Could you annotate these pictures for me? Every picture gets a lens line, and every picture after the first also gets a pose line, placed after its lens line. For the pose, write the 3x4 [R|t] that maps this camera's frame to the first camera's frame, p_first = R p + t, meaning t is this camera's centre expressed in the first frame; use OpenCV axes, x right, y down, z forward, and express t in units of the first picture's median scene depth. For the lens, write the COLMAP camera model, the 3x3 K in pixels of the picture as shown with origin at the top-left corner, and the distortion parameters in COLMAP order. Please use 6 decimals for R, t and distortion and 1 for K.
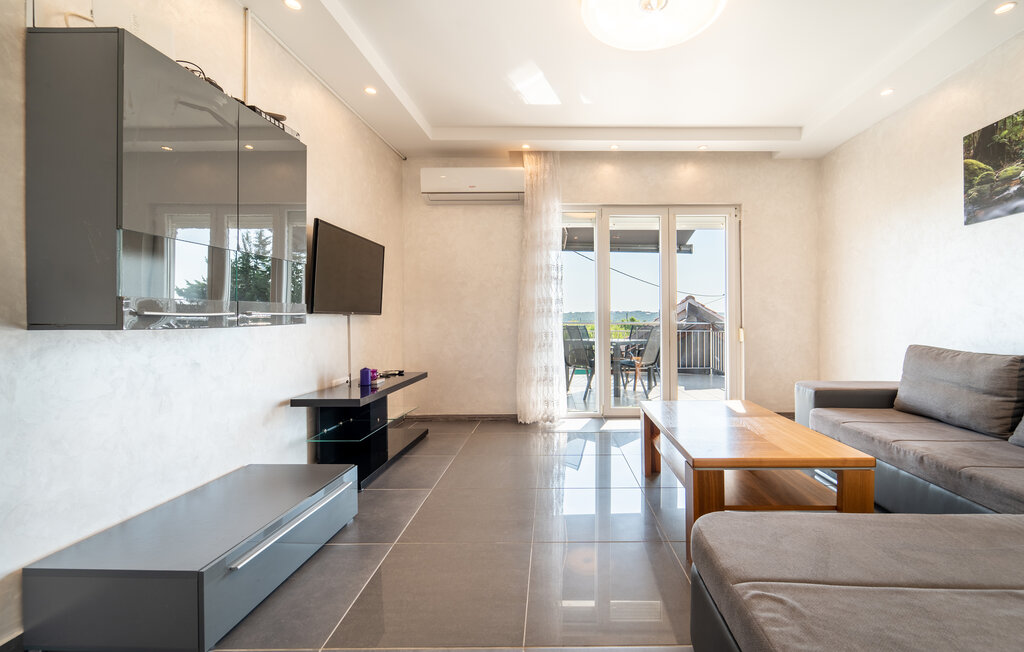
lens RADIAL K [[422.1, 0, 535.1], [0, 422.1, 315.5], [0, 0, 1]] dist [-0.000586, -0.001202]
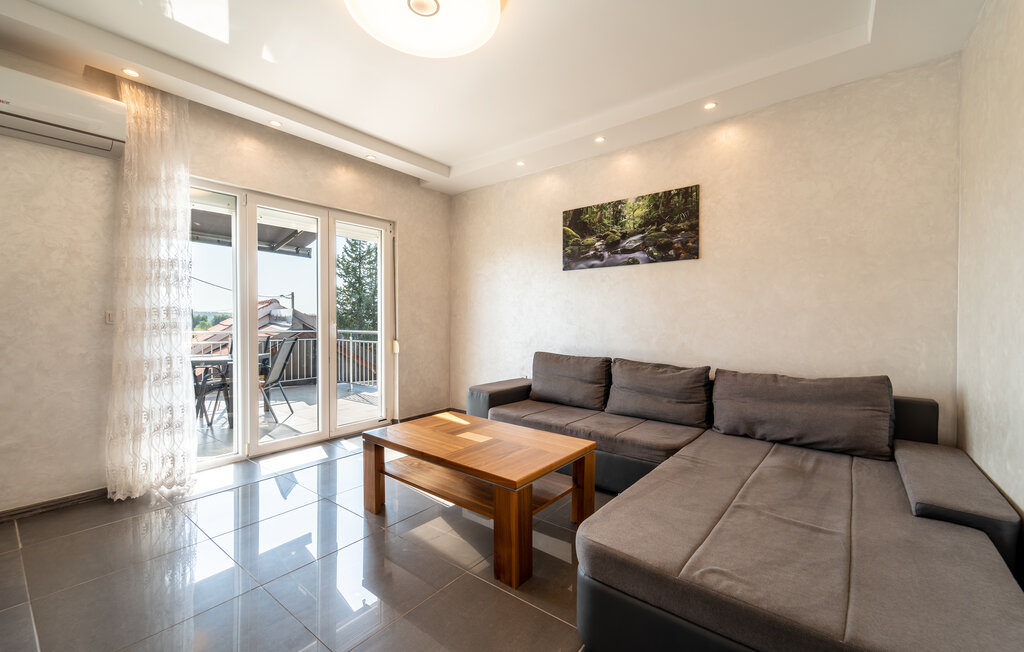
lens RADIAL K [[422.1, 0, 511.4], [0, 422.1, 323.9], [0, 0, 1]] dist [-0.000586, -0.001202]
pose [[0.613759, -0.005064, 0.789477, -0.175300], [-0.005736, 0.999924, 0.010873, -0.025058], [-0.789473, -0.011202, 0.613683, 0.138002]]
